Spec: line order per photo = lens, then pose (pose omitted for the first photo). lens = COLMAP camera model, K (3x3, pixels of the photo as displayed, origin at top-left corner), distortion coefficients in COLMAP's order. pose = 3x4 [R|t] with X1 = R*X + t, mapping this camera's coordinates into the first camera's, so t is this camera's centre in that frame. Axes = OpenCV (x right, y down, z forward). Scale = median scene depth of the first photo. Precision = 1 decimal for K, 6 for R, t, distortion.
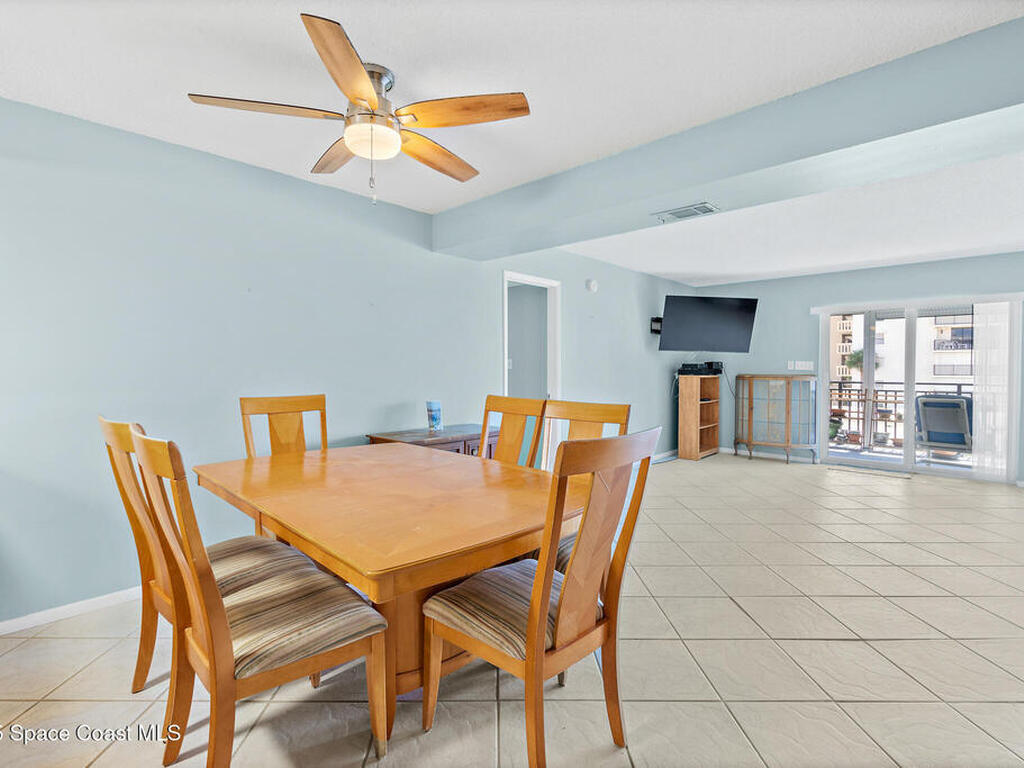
lens RADIAL K [[501.3, 0, 506.5], [0, 501.3, 374.4], [0, 0, 1]] dist [-0.003975, 0.000097]
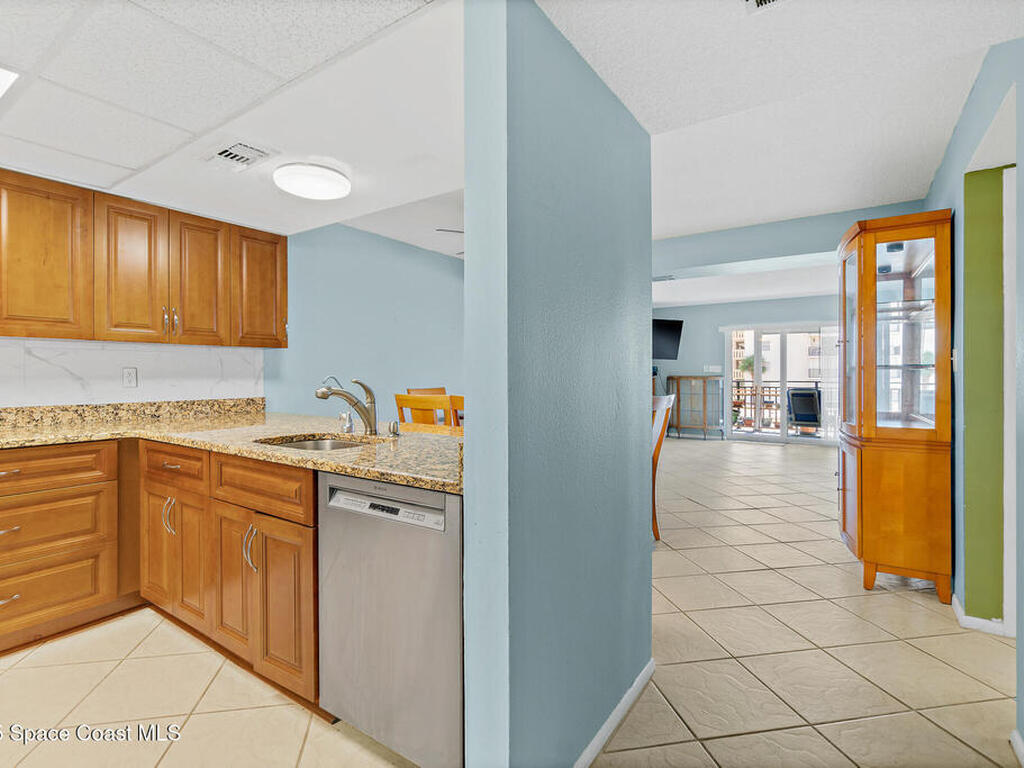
lens RADIAL K [[509.7, 0, 506.0], [0, 509.7, 372.2], [0, 0, 1]] dist [-0.002009, -0.000345]
pose [[0.986109, -0.004775, 0.166029, -0.191861], [0.007280, 0.999869, -0.014485, 0.006811], [-0.165938, 0.015492, 0.986014, -0.267798]]
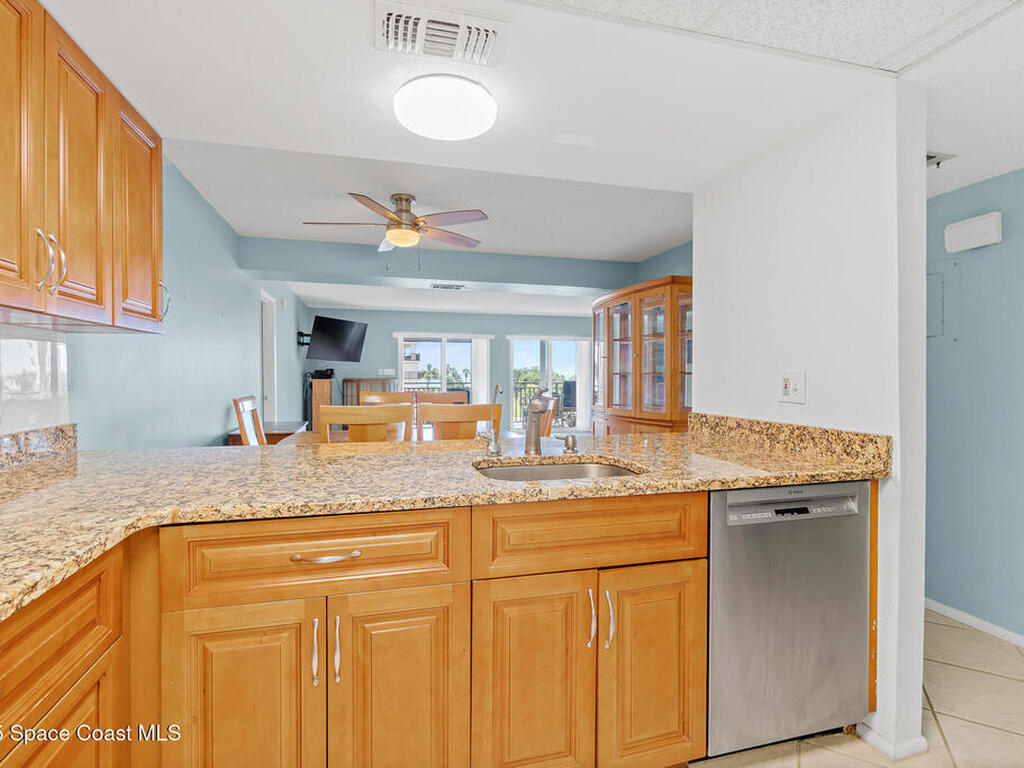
lens RADIAL K [[501.3, 0, 506.5], [0, 501.3, 374.4], [0, 0, 1]] dist [-0.003975, 0.000097]
pose [[0.510740, -0.001815, 0.859733, -0.470224], [0.010979, 0.999930, -0.004411, 0.000369], [-0.859665, 0.011692, 0.510724, -0.042393]]
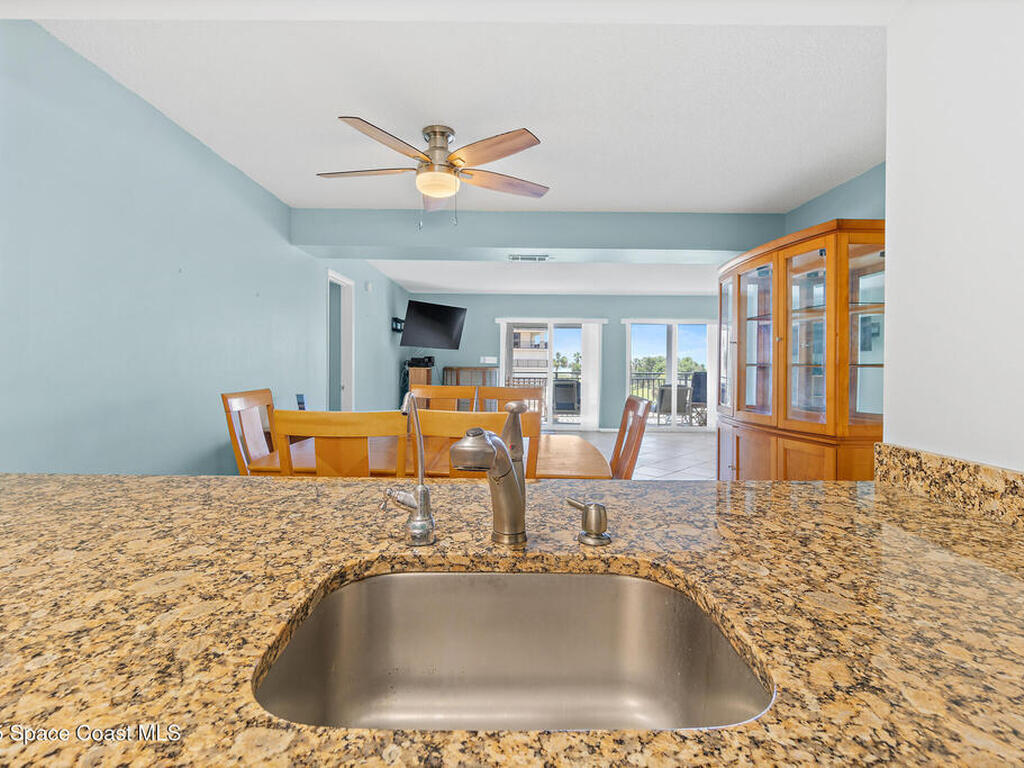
lens RADIAL K [[502.5, 0, 510.1], [0, 502.5, 360.7], [0, 0, 1]] dist [-0.002753, -0.000459]
pose [[0.710375, 0.004949, 0.703806, -0.316110], [0.002840, 0.999947, -0.009897, -0.002064], [-0.703818, 0.009029, 0.710323, -0.006209]]
